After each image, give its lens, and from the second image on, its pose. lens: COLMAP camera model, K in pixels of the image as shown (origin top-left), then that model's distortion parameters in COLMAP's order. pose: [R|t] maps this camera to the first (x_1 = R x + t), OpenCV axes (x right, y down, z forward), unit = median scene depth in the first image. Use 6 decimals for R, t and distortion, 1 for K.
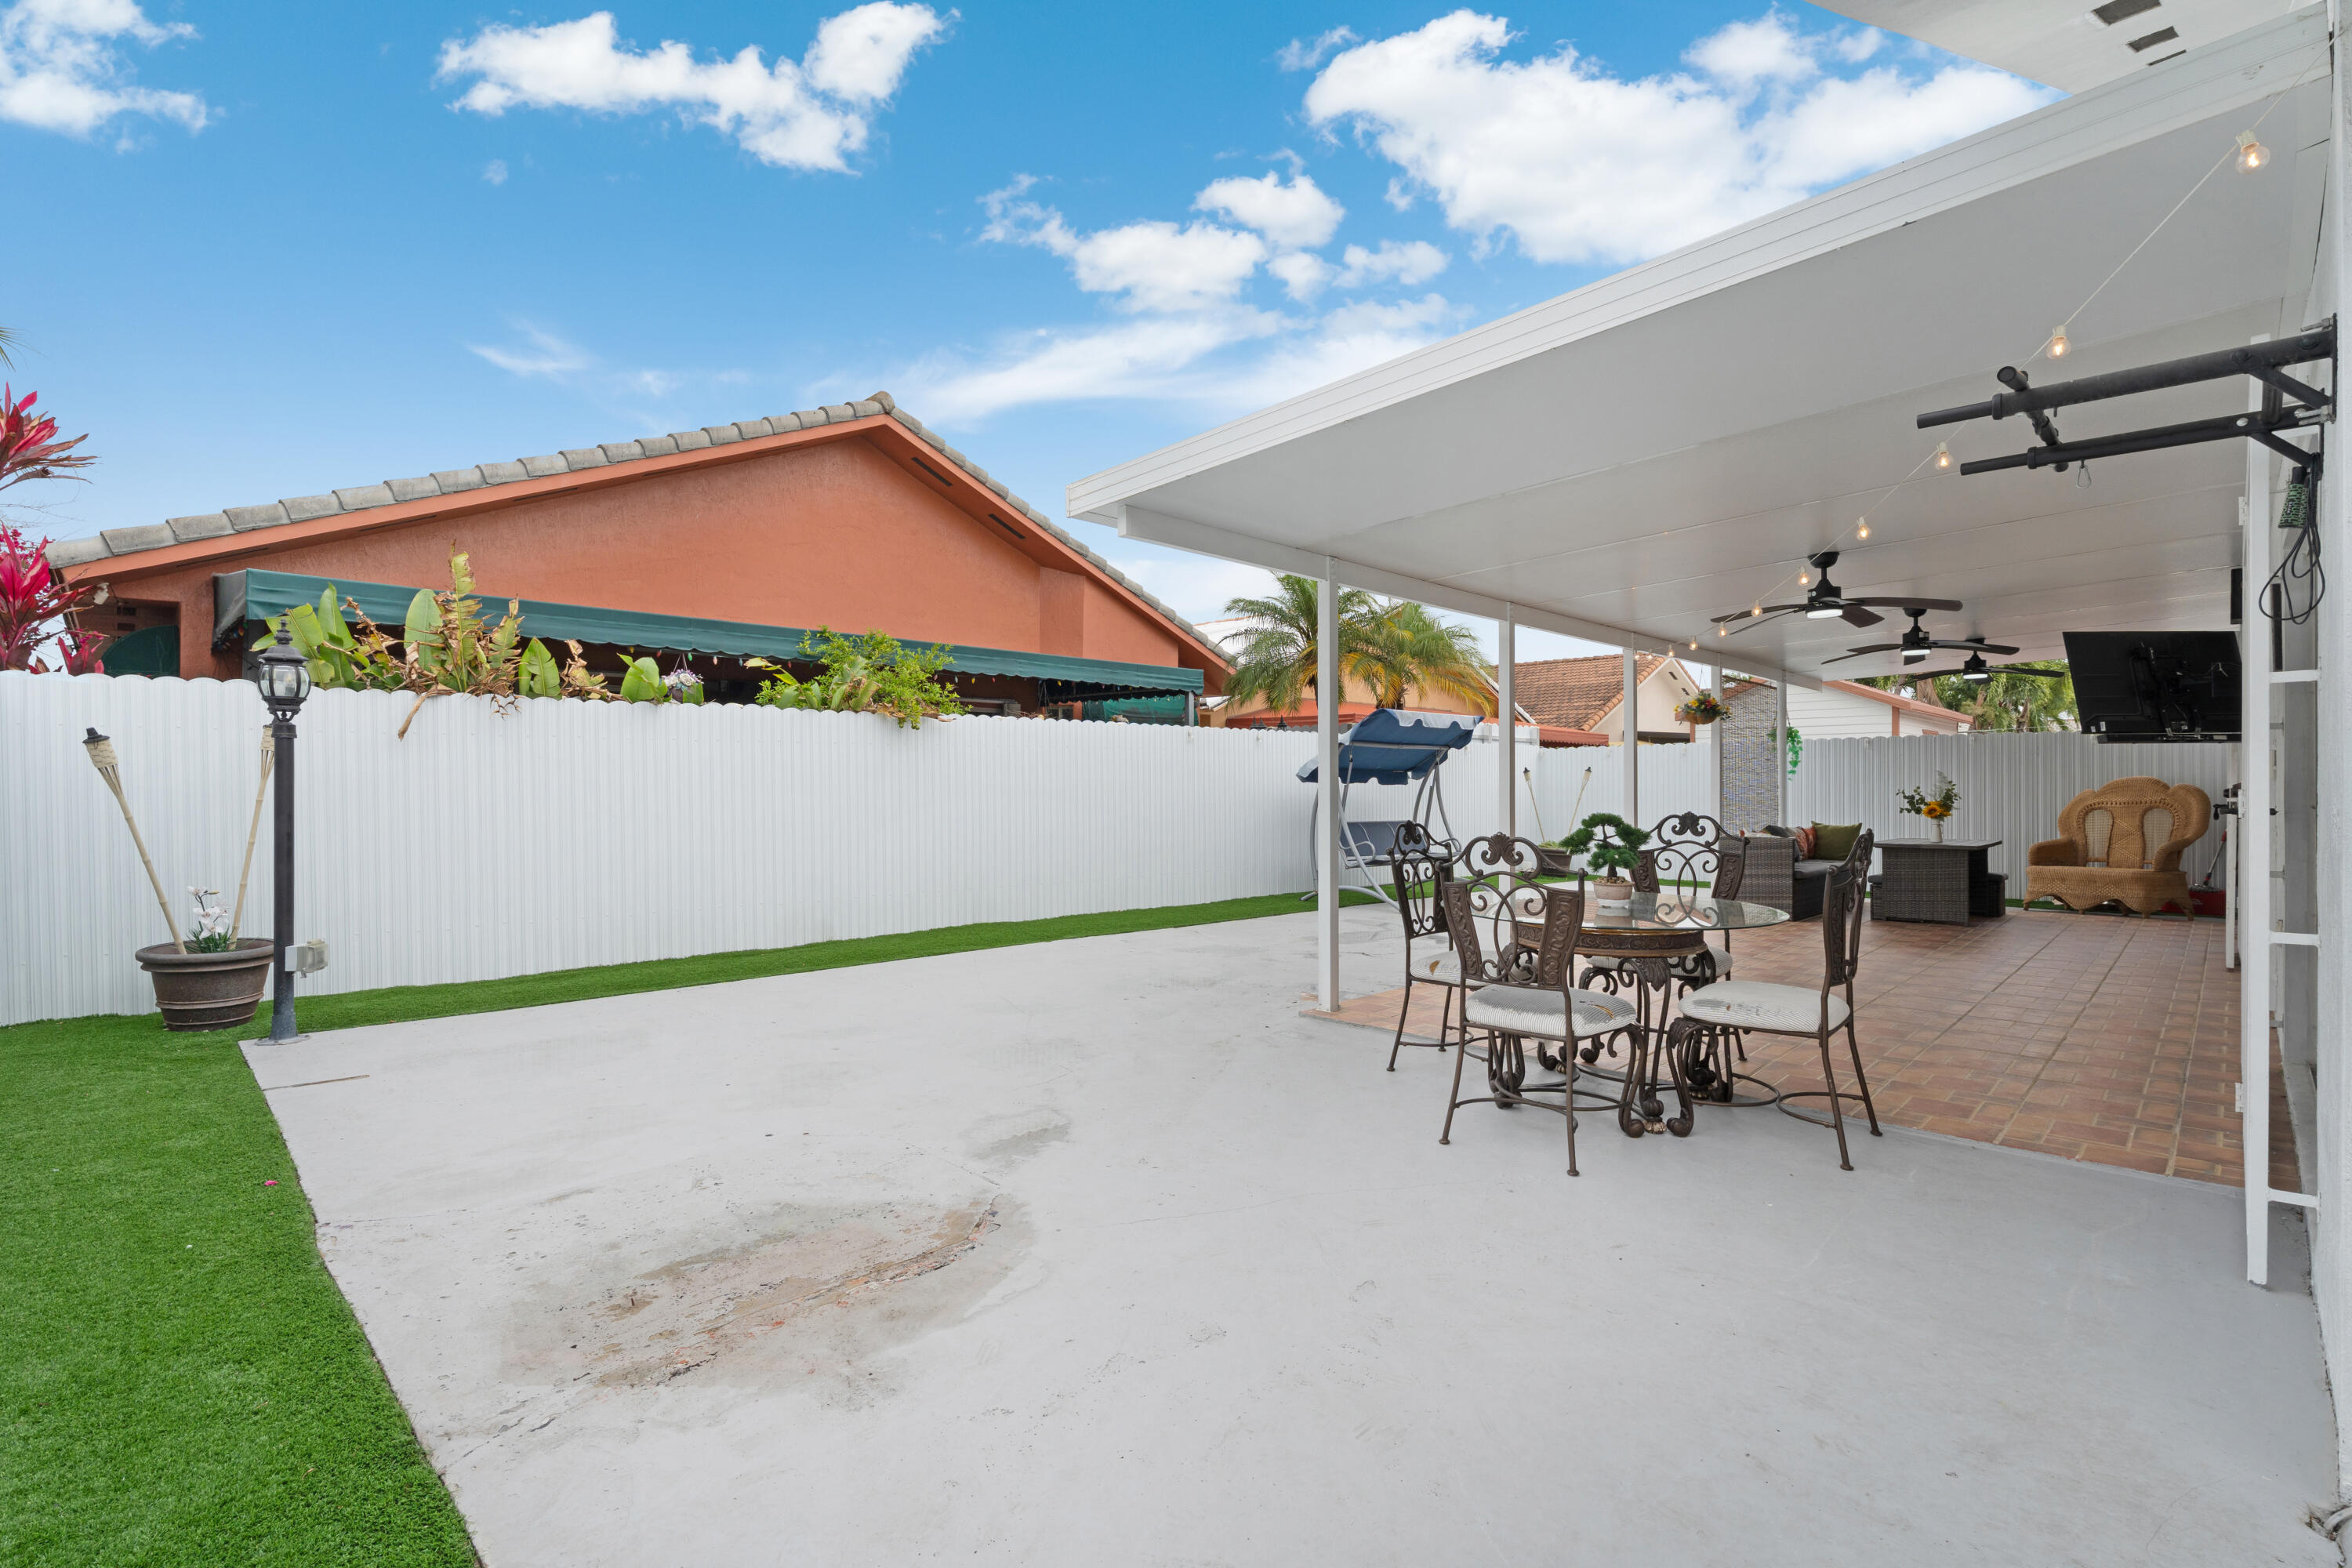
lens RADIAL K [[1061.5, 0, 1145.8], [0, 1061.5, 762.6], [0, 0, 1]] dist [0.016346, 0.000062]
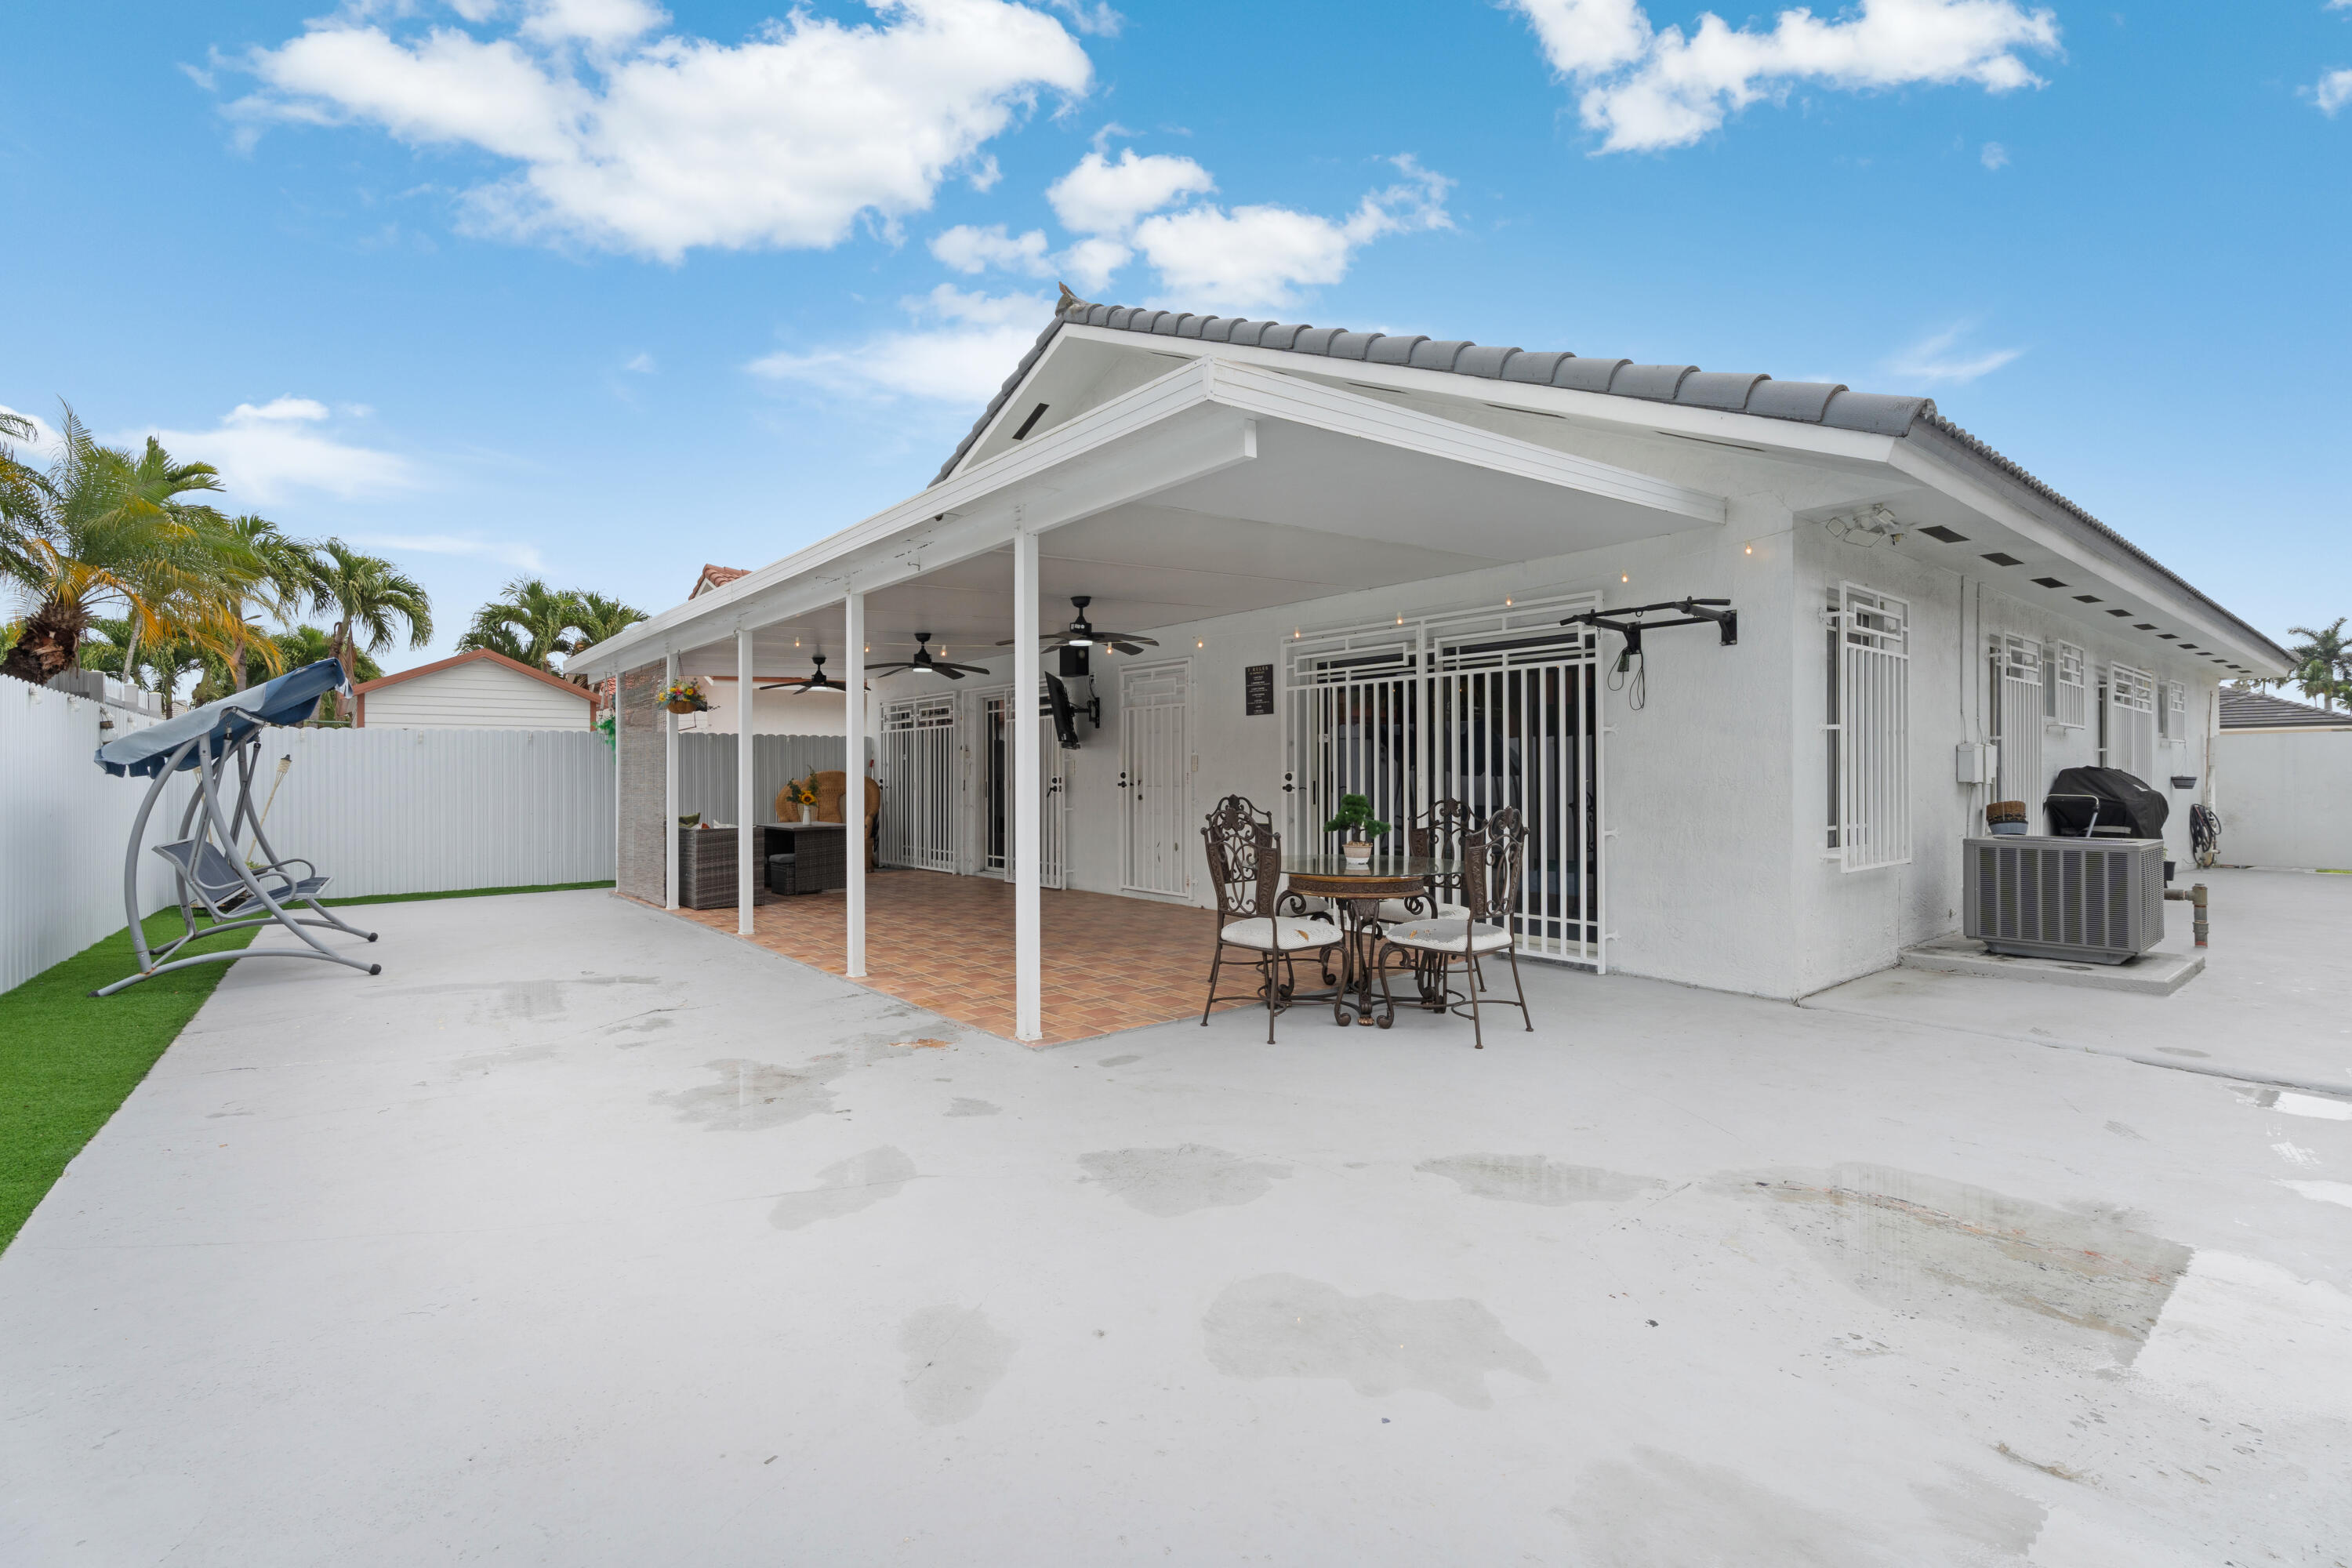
lens RADIAL K [[1061.5, 0, 1145.8], [0, 1061.5, 762.6], [0, 0, 1]] dist [0.016346, 0.000062]
pose [[0.079906, 0.006325, 0.996782, -1.264956], [-0.002379, 0.999978, -0.006155, 0.017105], [-0.996800, -0.001880, 0.079919, 1.546776]]
